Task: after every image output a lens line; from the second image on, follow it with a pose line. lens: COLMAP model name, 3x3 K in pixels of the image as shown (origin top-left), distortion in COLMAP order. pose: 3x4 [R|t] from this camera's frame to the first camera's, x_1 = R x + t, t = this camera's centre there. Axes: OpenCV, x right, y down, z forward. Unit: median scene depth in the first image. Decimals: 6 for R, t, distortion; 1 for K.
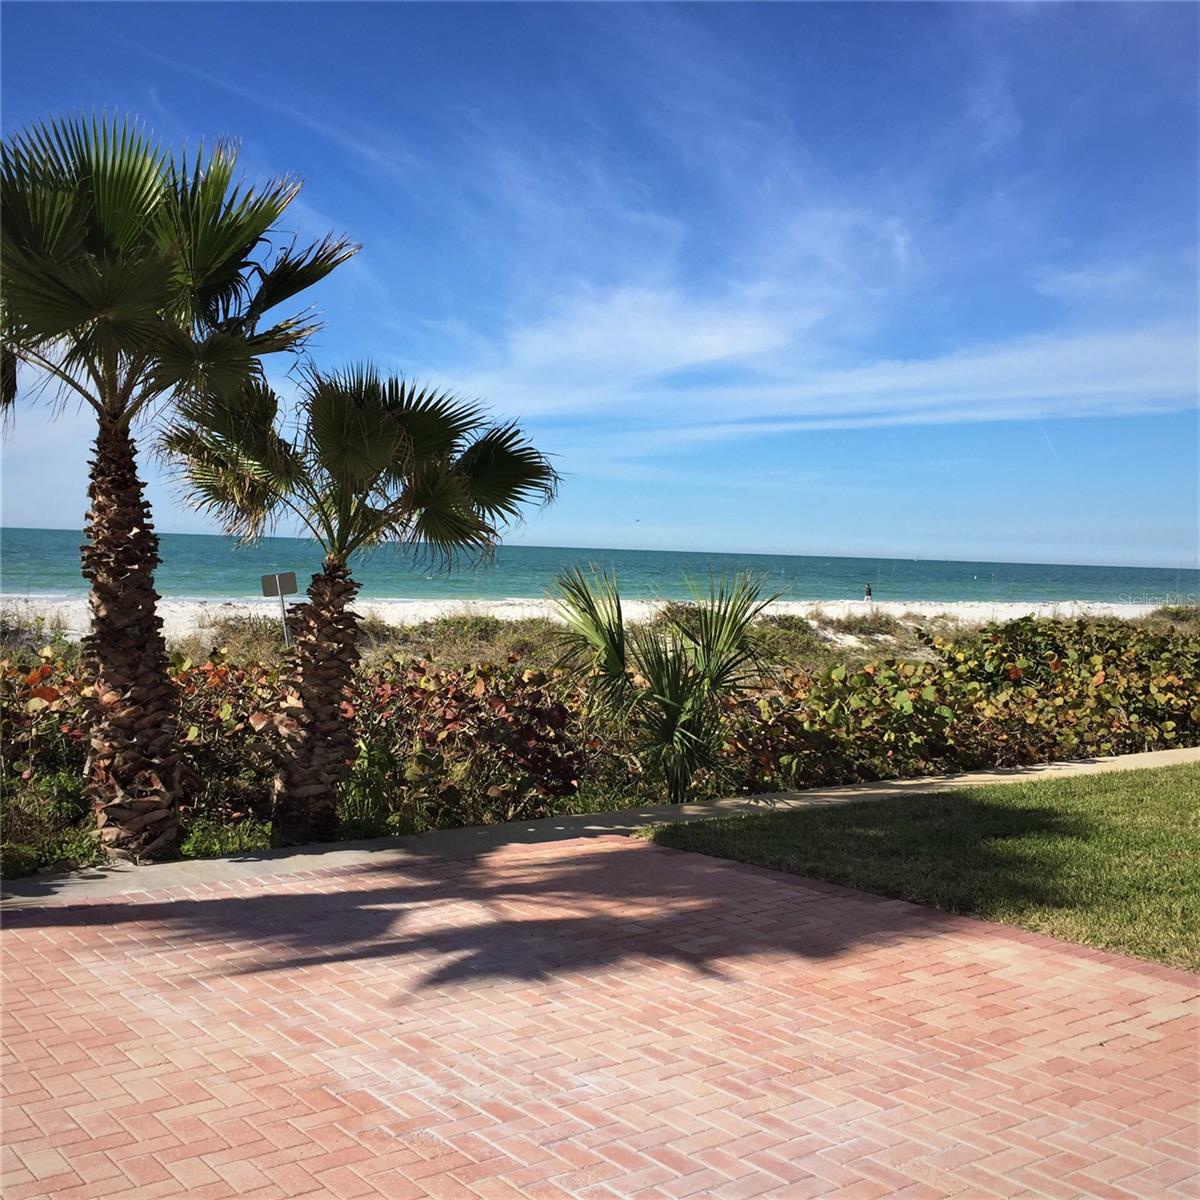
lens RADIAL K [[1331.0, 0, 600.0], [0, 1331.0, 600.0], [0, 0, 1]] dist [0.021980, -0.010355]
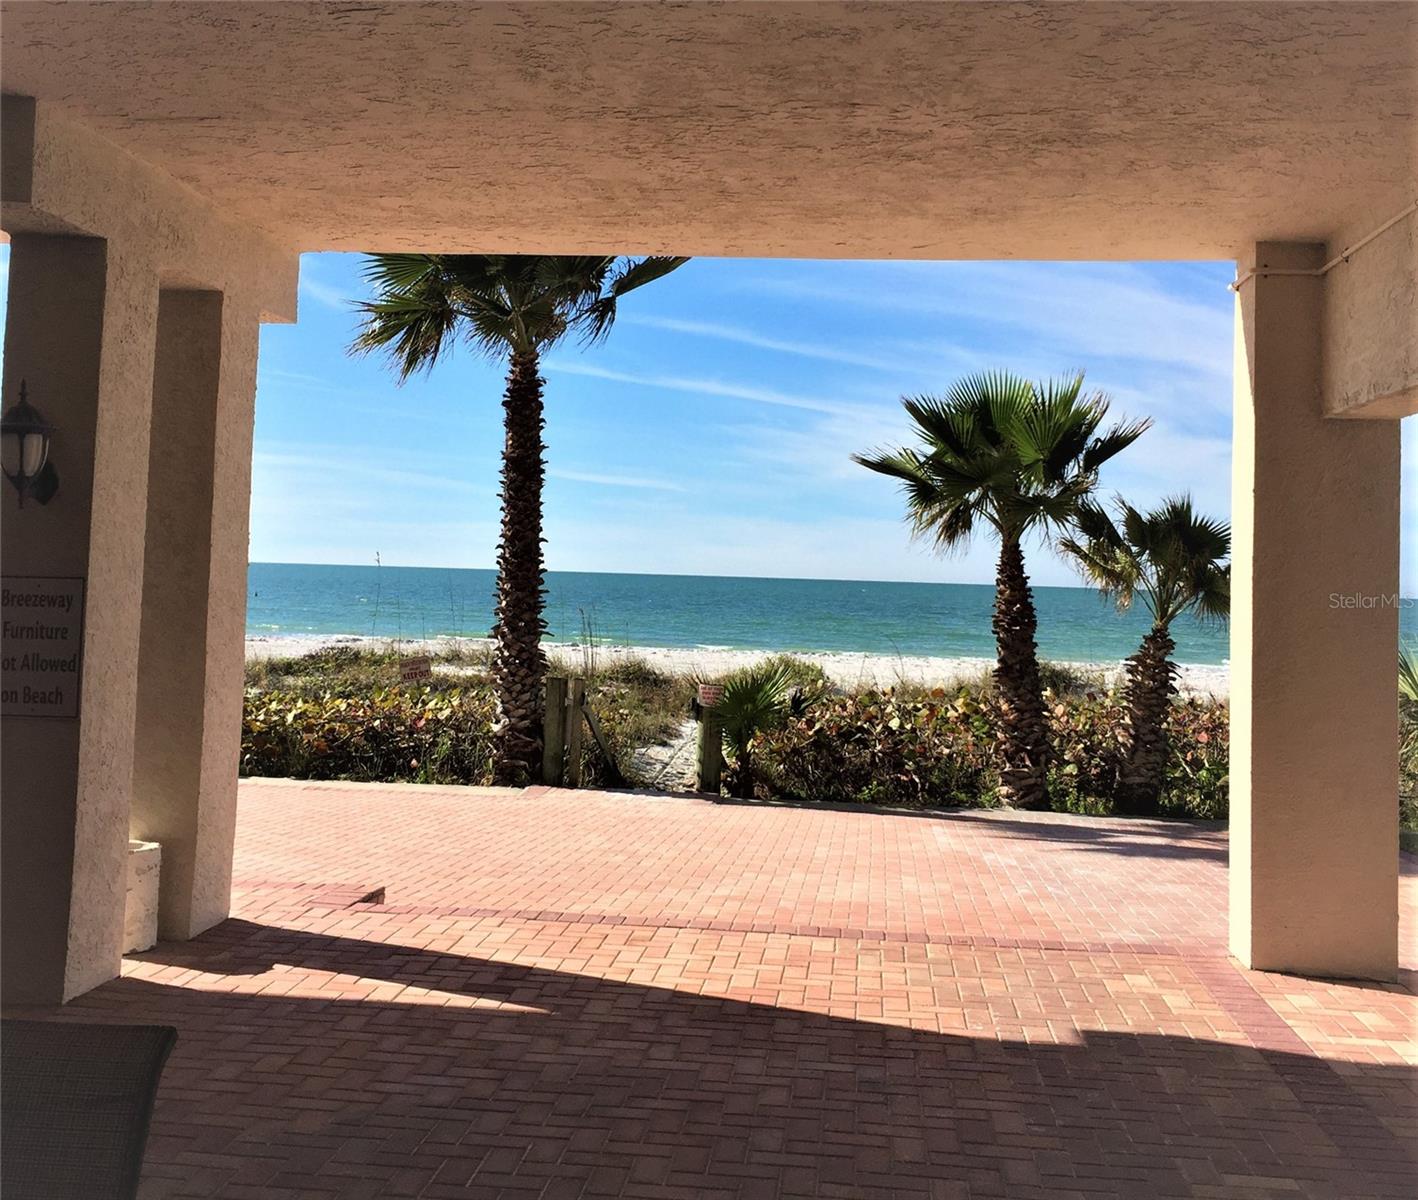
lens RADIAL K [[1727.2, 0, 707.0], [0, 1727.2, 481.6], [0, 0, 1]] dist [0.072543, 0.021072]
pose [[0.724094, -0.043473, -0.688330, 0.852319], [-0.030824, 0.994975, -0.095265, 0.011152], [0.689013, 0.090197, 0.719115, -0.820845]]
